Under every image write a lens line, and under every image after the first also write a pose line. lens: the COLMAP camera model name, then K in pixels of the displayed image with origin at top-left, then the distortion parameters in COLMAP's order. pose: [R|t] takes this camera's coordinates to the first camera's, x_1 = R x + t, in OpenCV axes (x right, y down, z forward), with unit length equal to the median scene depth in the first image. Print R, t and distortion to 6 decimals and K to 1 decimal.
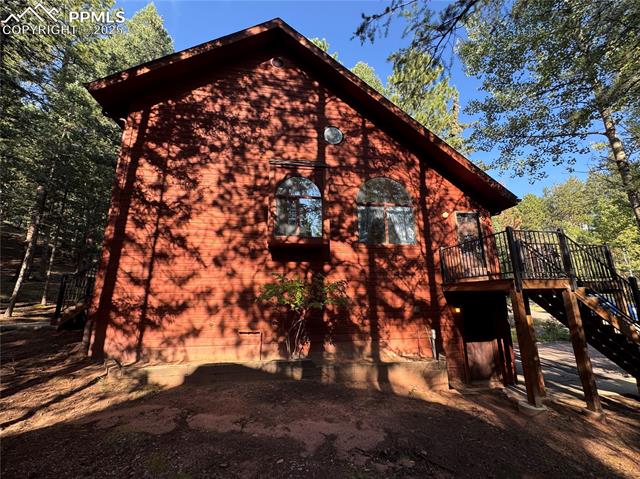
lens RADIAL K [[254.9, 0, 323.0], [0, 254.9, 237.8], [0, 0, 1]] dist [-0.003428, 0.000970]
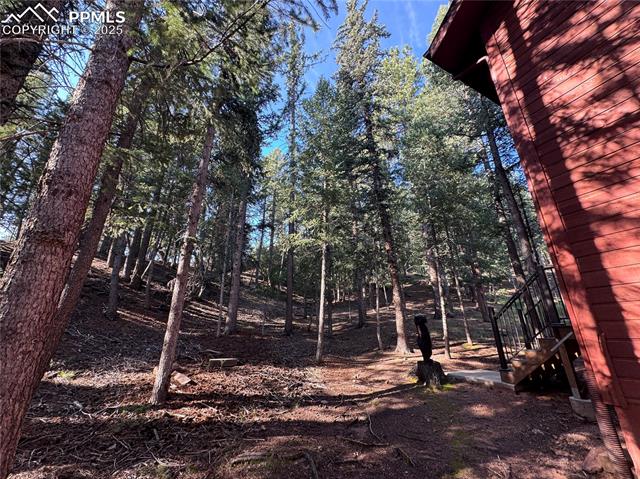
lens RADIAL K [[254.9, 0, 321.6], [0, 254.9, 241.6], [0, 0, 1]] dist [-0.003428, 0.000970]
pose [[0.299476, -0.311062, -0.901973, -0.506596], [0.217498, 0.942727, -0.252903, 0.052367], [0.928983, -0.120439, 0.349979, 0.364872]]
